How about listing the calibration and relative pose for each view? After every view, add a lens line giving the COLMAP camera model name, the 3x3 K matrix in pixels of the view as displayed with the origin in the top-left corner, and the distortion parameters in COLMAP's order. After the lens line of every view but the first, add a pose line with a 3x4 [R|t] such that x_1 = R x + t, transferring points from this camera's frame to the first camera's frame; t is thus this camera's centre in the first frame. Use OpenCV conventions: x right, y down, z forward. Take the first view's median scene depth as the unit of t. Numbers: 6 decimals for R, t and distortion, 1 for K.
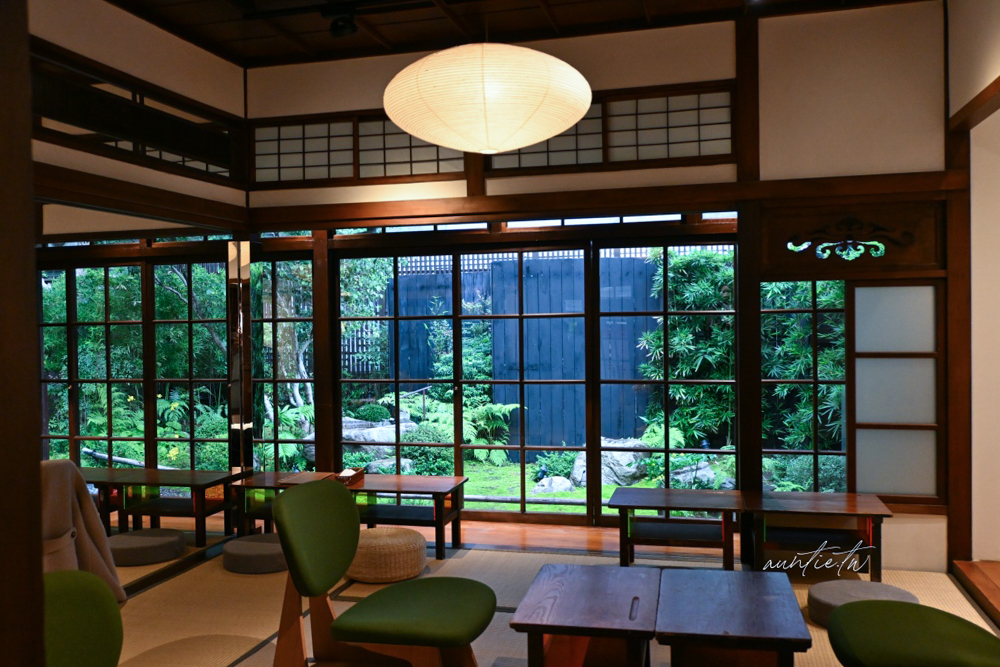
lens RADIAL K [[853.5, 0, 497.2], [0, 853.5, 332.5], [0, 0, 1]] dist [-0.001736, 0.012402]
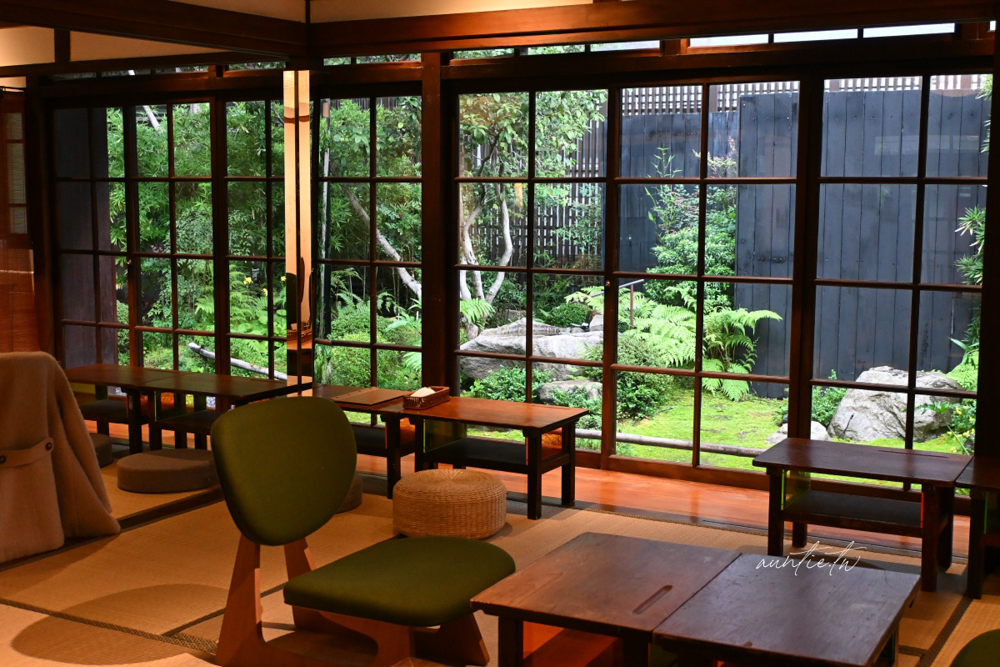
lens RADIAL K [[1253.1, 0, 500.8], [0, 1253.1, 331.0], [0, 0, 1]] dist [0.011868, 0.000000]
pose [[0.966154, 0.049450, -0.253183, 0.085286], [-0.022674, 0.993935, 0.107605, -0.002647], [0.256969, -0.098222, 0.961415, -0.004335]]
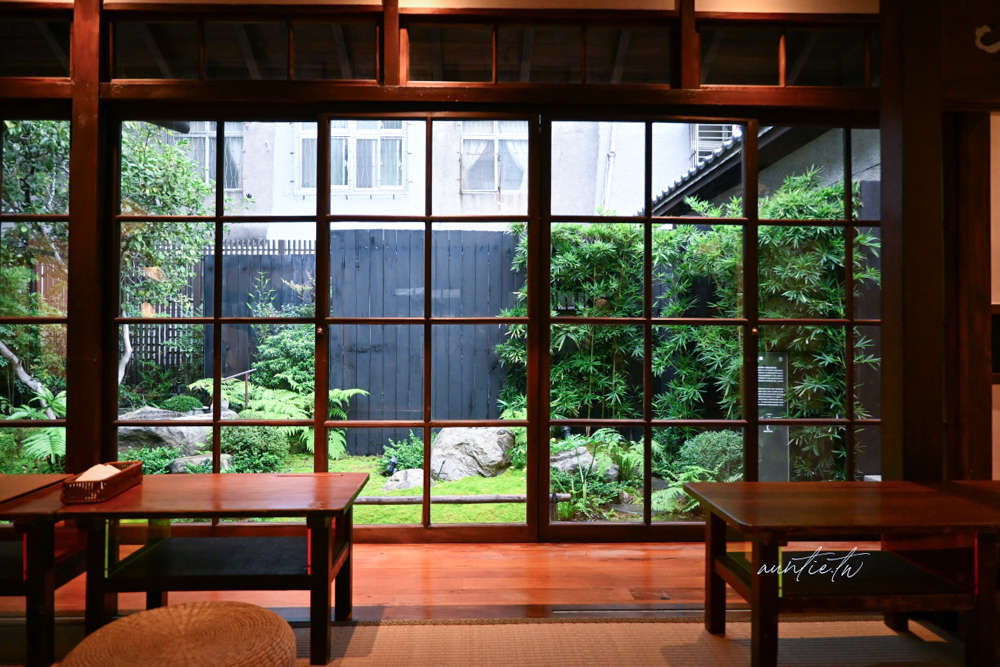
lens RADIAL K [[686.1, 0, 499.1], [0, 686.1, 332.1], [0, 0, 1]] dist [0.005015, -0.006343]
pose [[0.960819, 0.020786, 0.276398, -0.040945], [-0.012625, 0.999431, -0.031273, 0.053844], [-0.276890, 0.026558, 0.960534, 0.323143]]
